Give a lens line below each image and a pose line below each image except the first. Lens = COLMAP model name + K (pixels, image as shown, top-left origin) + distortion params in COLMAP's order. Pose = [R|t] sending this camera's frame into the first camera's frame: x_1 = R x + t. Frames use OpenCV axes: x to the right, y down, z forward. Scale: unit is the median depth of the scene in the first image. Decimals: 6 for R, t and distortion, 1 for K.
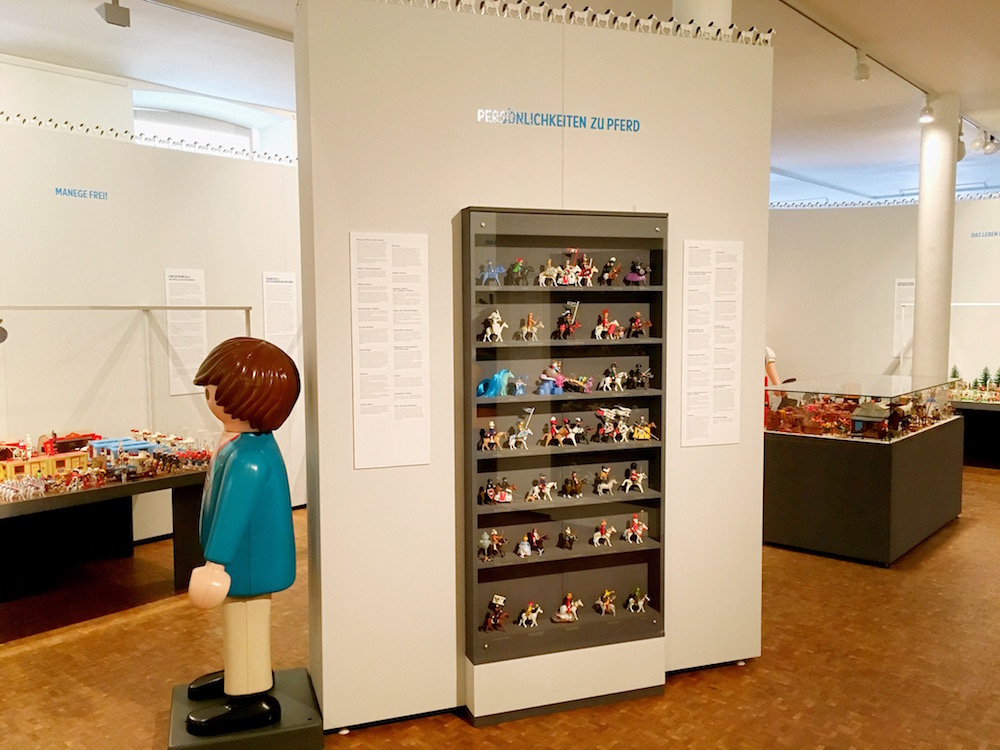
lens RADIAL K [[853.9, 0, 501.6], [0, 853.9, 376.4], [0, 0, 1]] dist [0.045264, -0.018333]
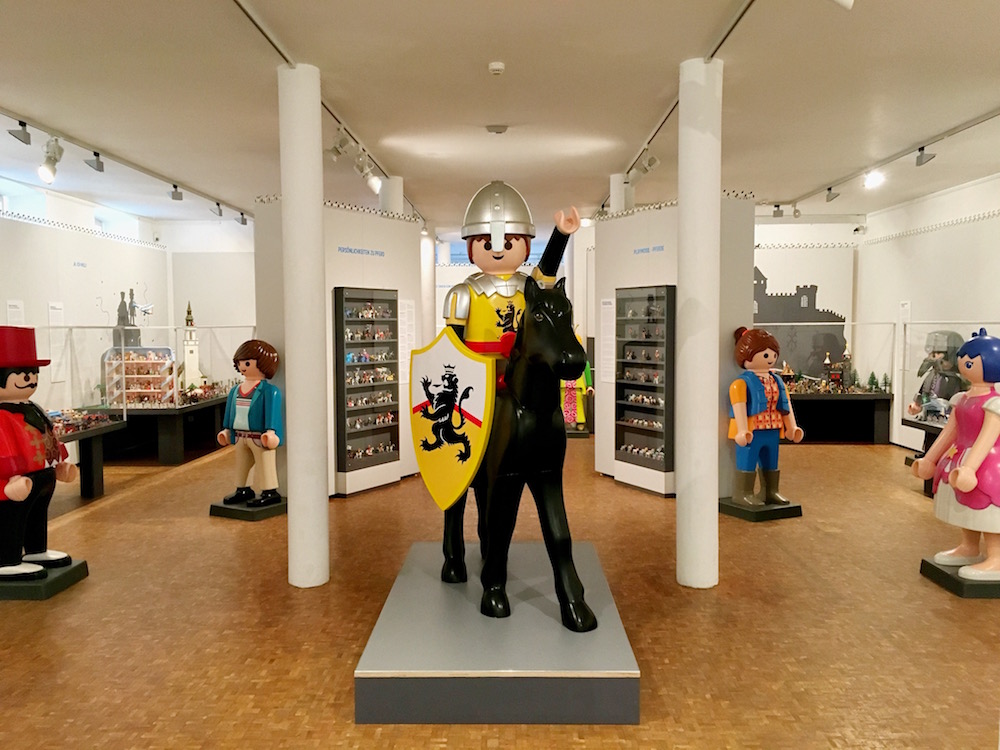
lens RADIAL K [[853.9, 0, 499.3], [0, 853.9, 379.6], [0, 0, 1]] dist [0.045264, -0.018333]
pose [[0.765194, -0.040101, 0.642549, -1.195880], [0.053396, 0.998573, -0.001268, 0.092621], [-0.641581, 0.035280, 0.766243, -1.104537]]
